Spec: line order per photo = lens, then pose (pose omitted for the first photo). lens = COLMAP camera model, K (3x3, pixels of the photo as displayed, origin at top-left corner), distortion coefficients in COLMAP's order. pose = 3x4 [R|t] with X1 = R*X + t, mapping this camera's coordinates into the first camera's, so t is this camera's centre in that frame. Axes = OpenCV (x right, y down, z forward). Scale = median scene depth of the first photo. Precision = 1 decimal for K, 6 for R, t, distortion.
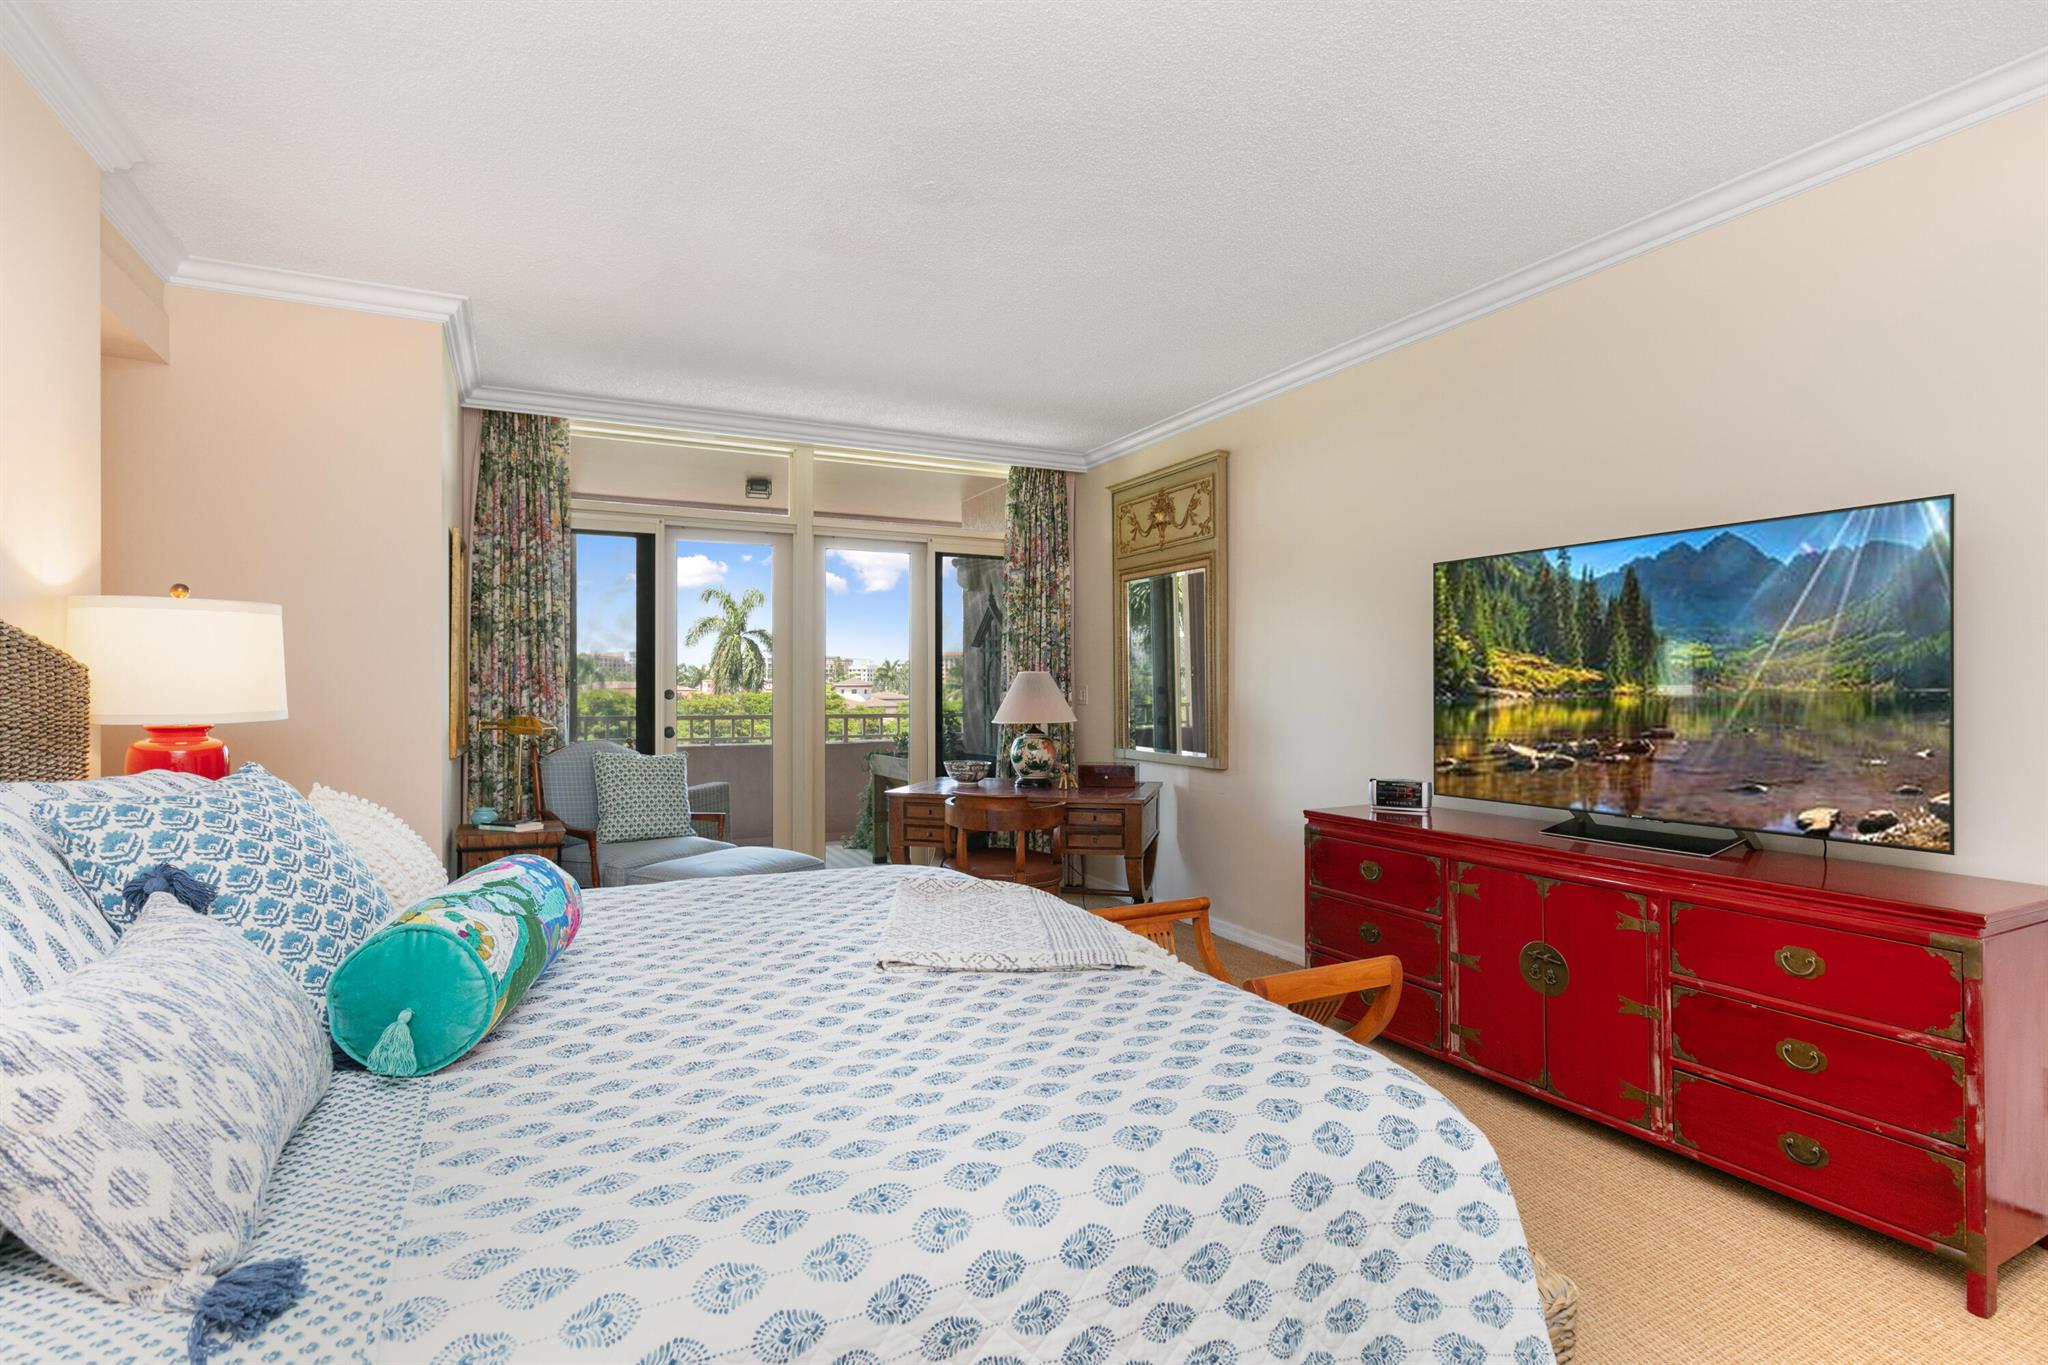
lens RADIAL K [[1037.9, 0, 1013.0], [0, 1037.9, 691.2], [0, 0, 1]] dist [0.007330, -0.000746]
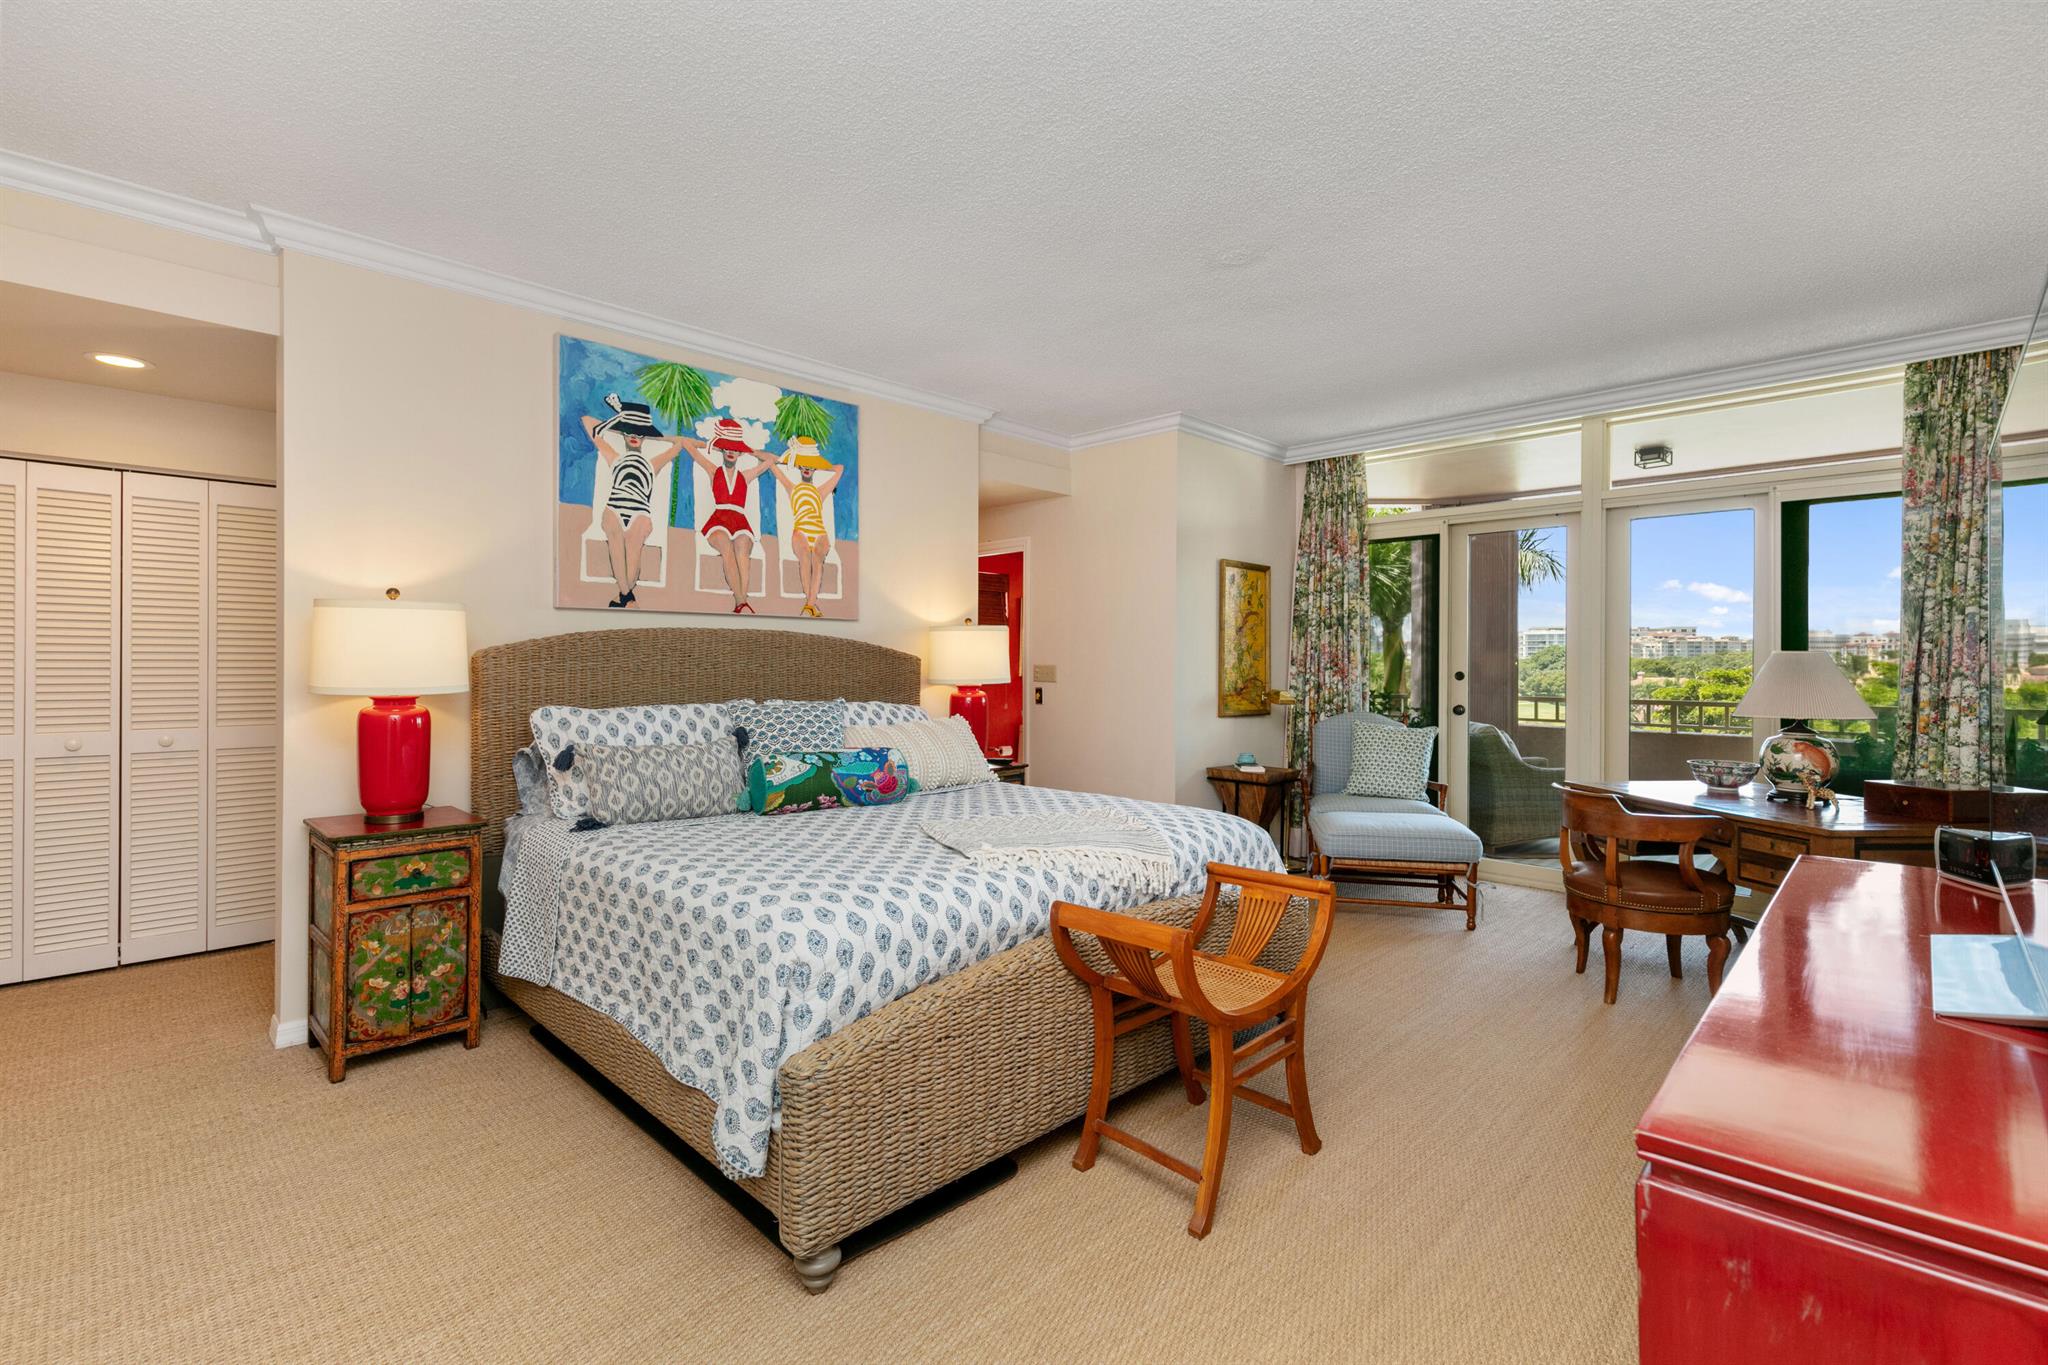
lens RADIAL K [[952.3, 0, 1019.6], [0, 952.3, 681.6], [0, 0, 1]] dist [0.060999, -0.000011]
pose [[0.355563, 0.018528, -0.934469, 0.433597], [-0.007509, 0.999828, 0.016966, -0.004207], [0.934622, 0.000984, 0.355641, 0.177665]]
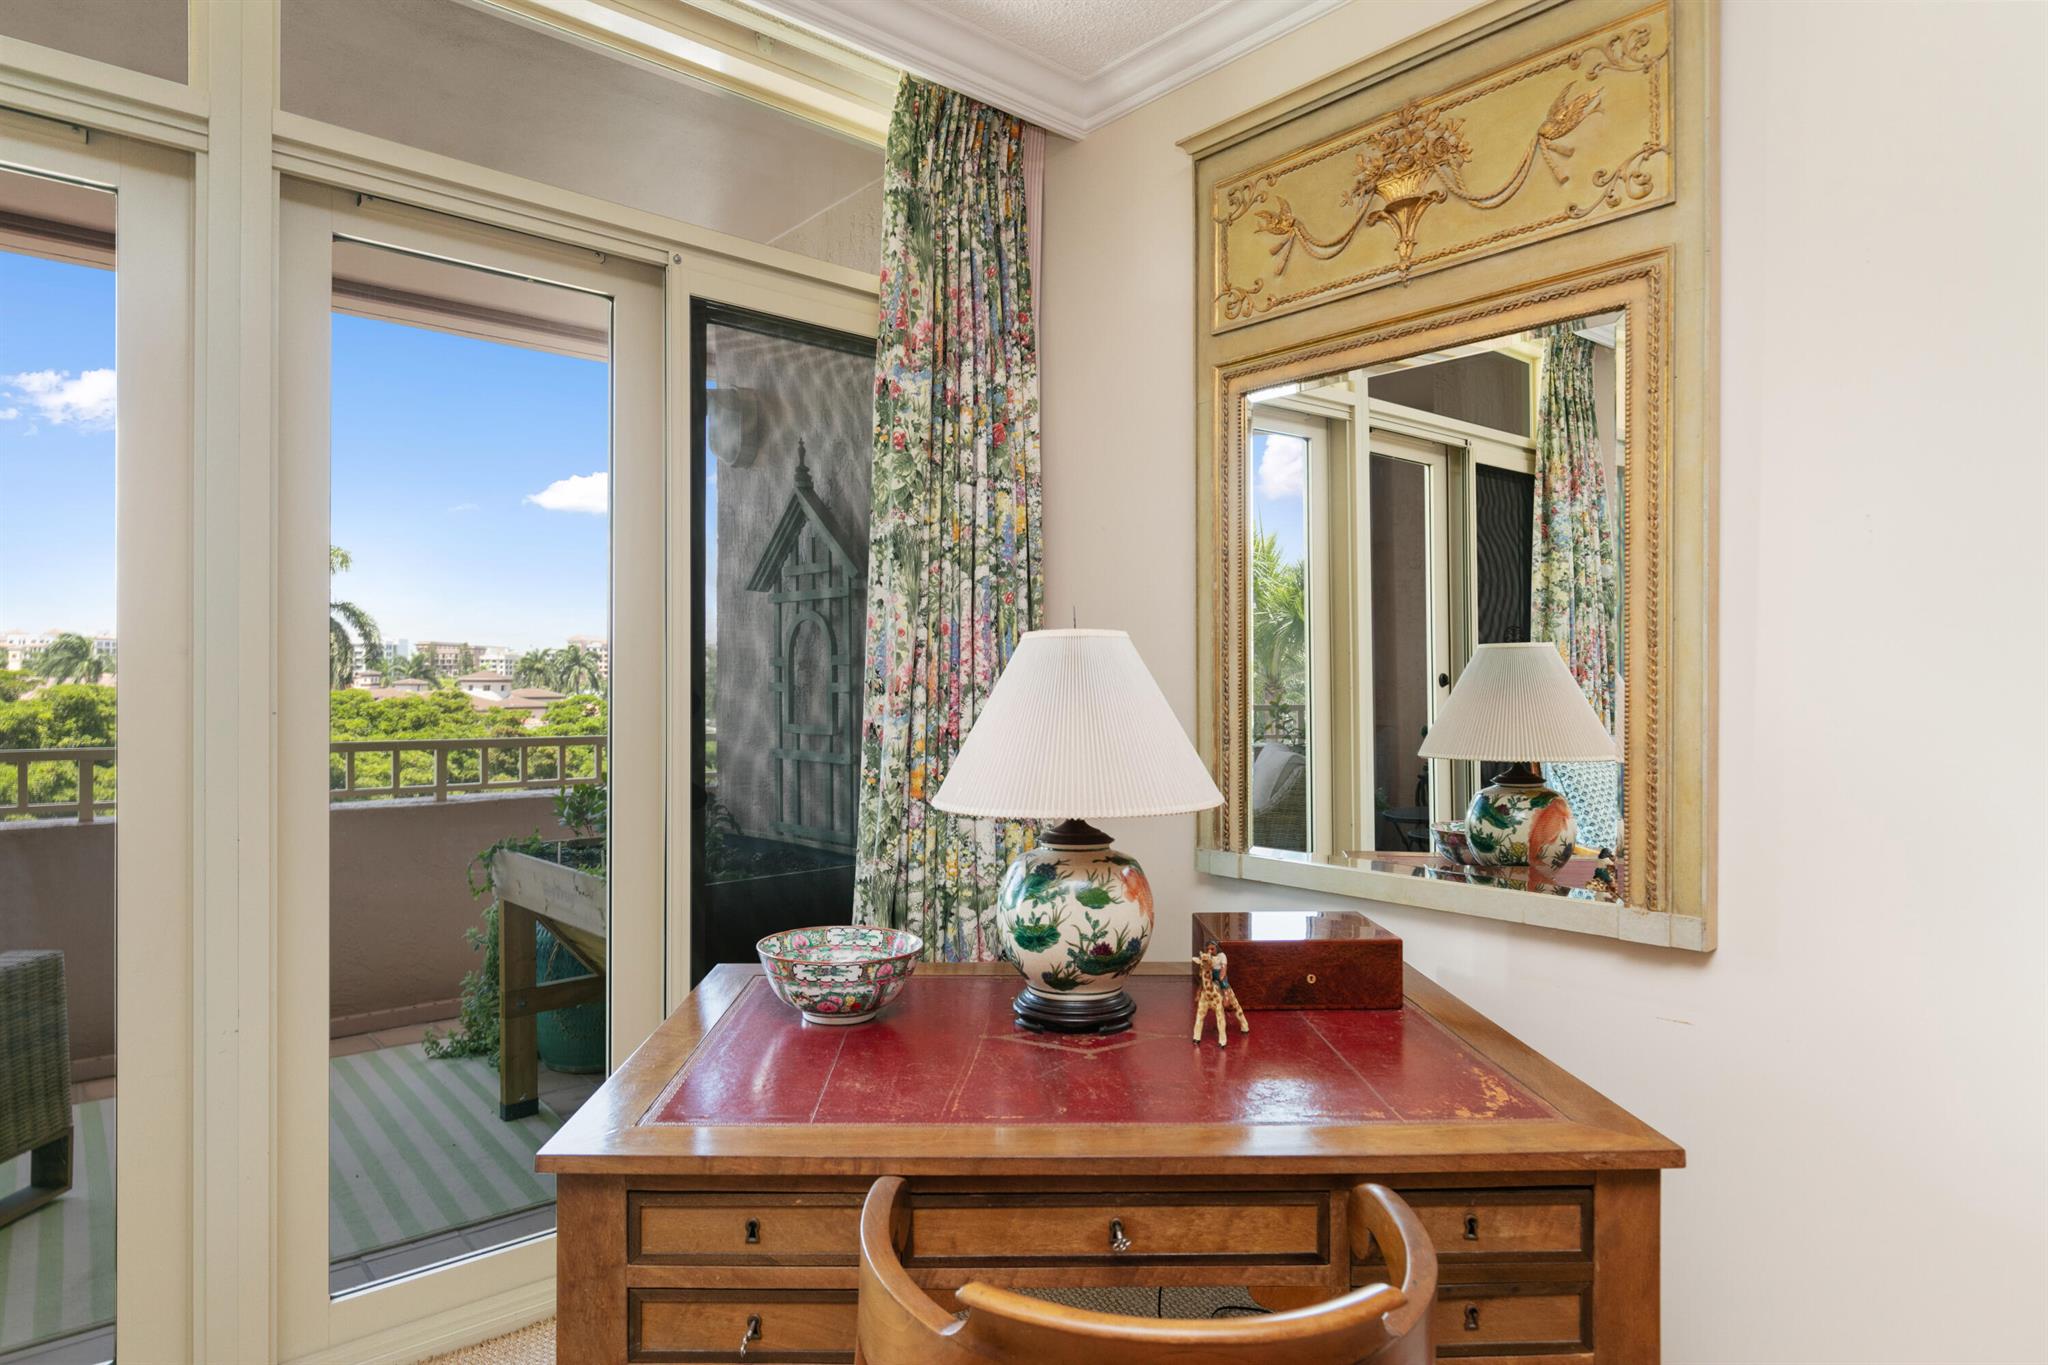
lens RADIAL K [[1177.4, 0, 1024.0], [0, 1177.4, 682.5], [0, 0, 1]] dist [-0.005479, -0.000184]
pose [[0.962420, 0.001119, 0.271565, -0.072980], [-0.000043, 0.999992, -0.003969, -0.002758], [-0.271567, 0.003808, 0.962412, 0.585659]]
